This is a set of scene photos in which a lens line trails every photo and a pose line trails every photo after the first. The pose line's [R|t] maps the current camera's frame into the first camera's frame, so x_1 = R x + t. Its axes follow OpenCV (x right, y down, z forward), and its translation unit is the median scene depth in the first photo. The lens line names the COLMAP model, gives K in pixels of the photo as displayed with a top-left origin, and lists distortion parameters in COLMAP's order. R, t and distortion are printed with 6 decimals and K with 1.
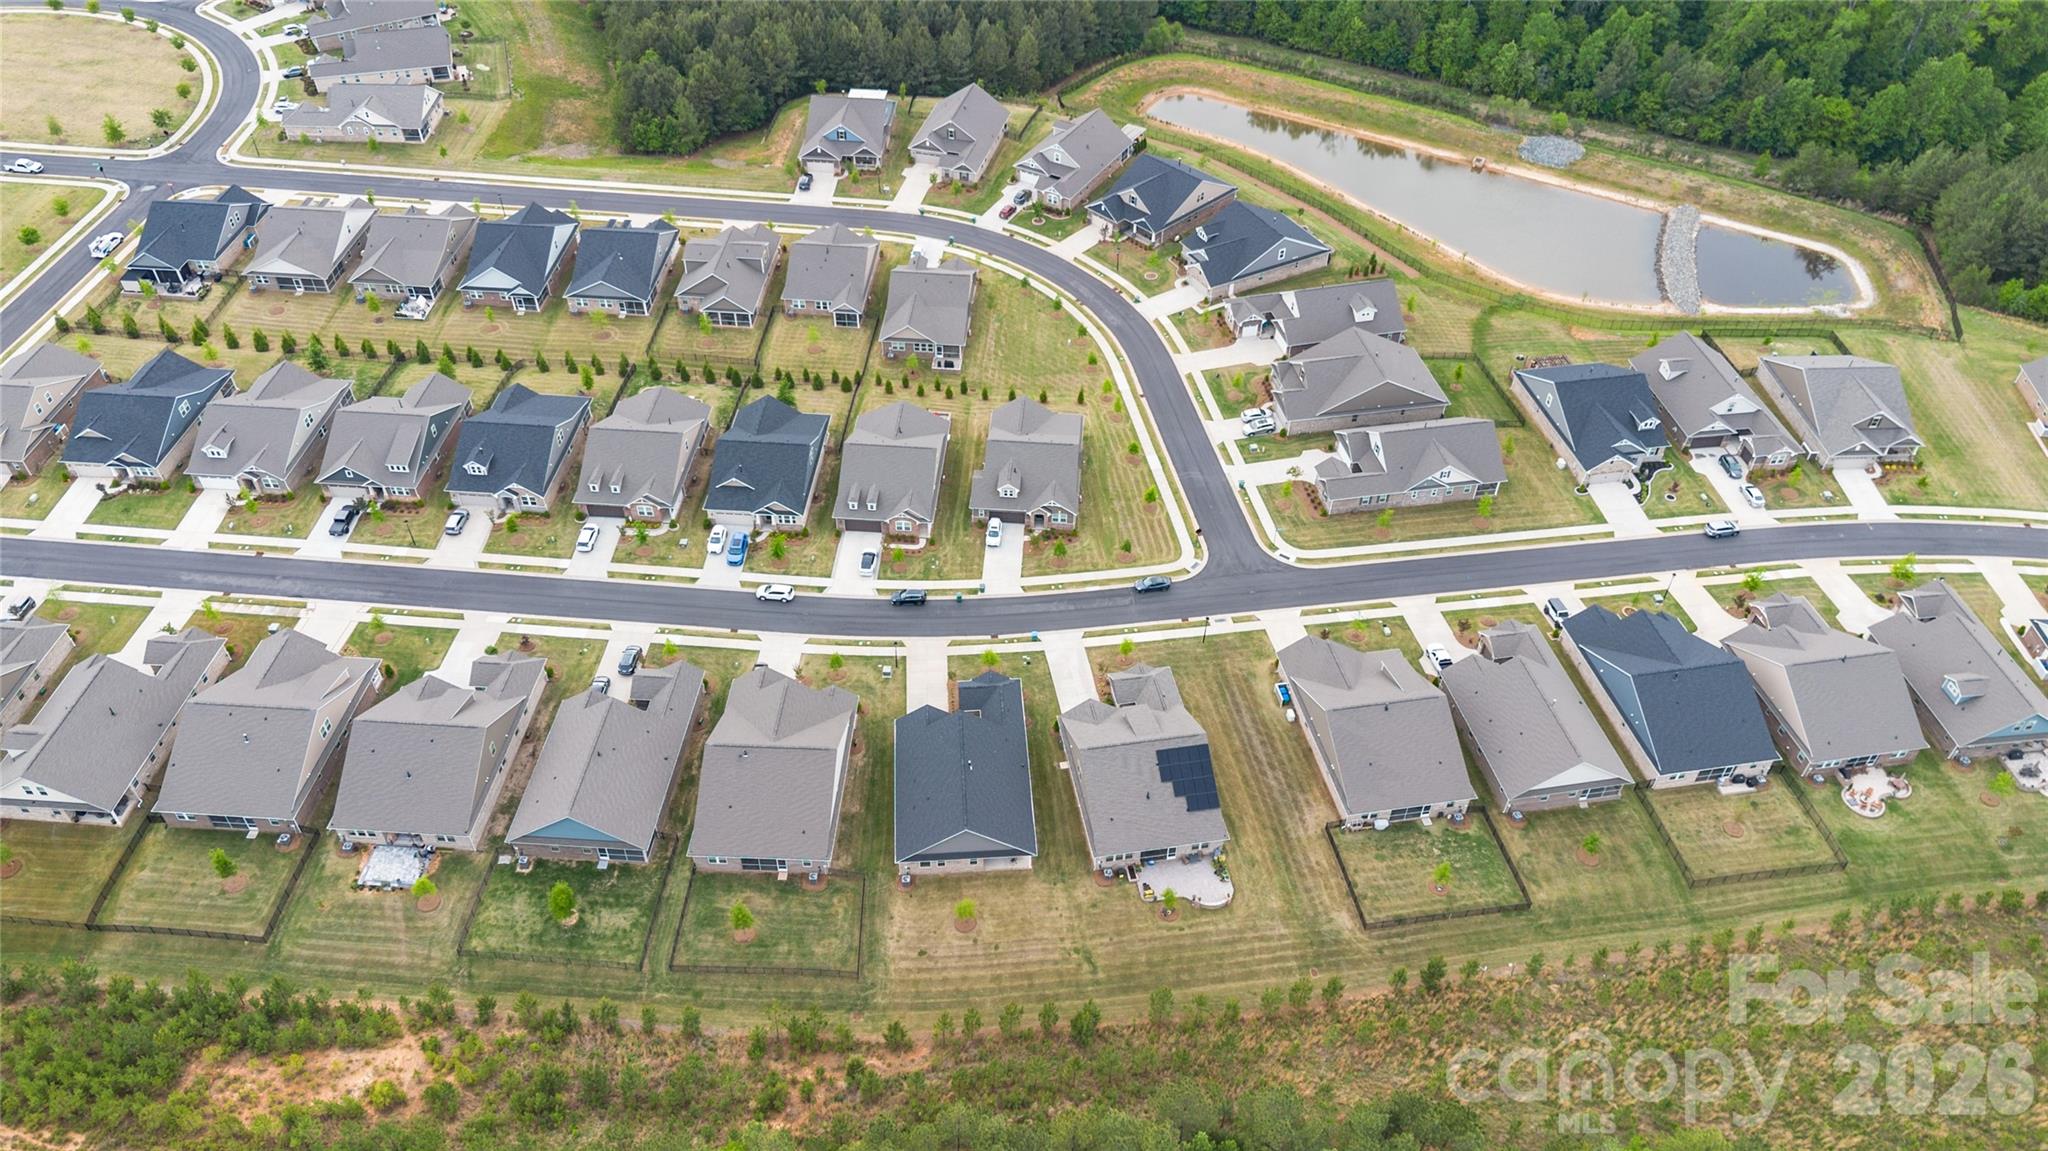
lens RADIAL K [[1466.1, 0, 1034.4], [0, 1466.1, 578.1], [0, 0, 1]] dist [0.092098, -0.114637]
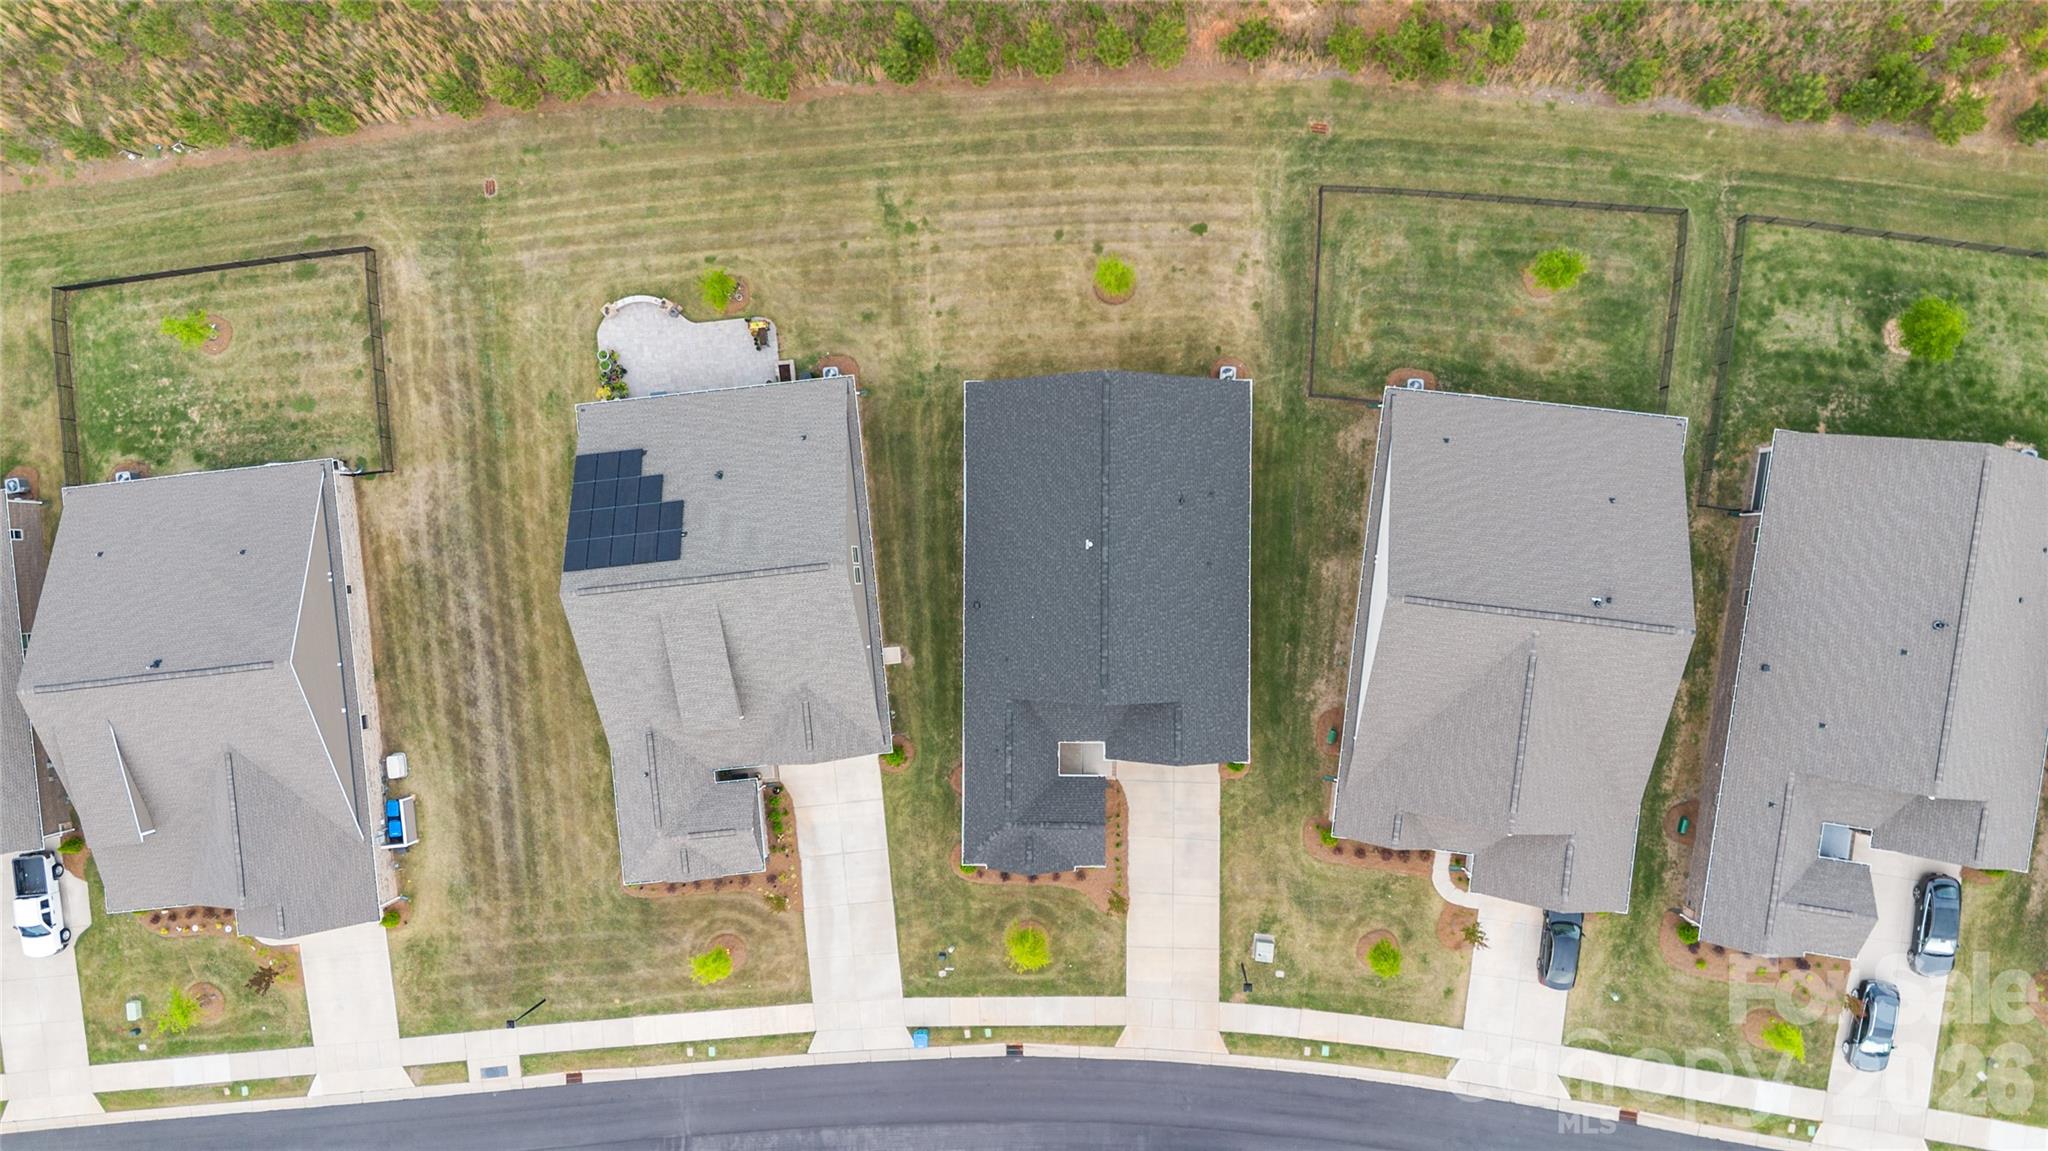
lens RADIAL K [[1466.1, 0, 1034.4], [0, 1466.1, 578.1], [0, 0, 1]] dist [0.092098, -0.114637]
pose [[-0.995935, -0.078171, 0.044754, -0.046950], [0.085996, -0.677315, 0.730650, -0.208004], [-0.026803, 0.731529, 0.681284, 0.678346]]
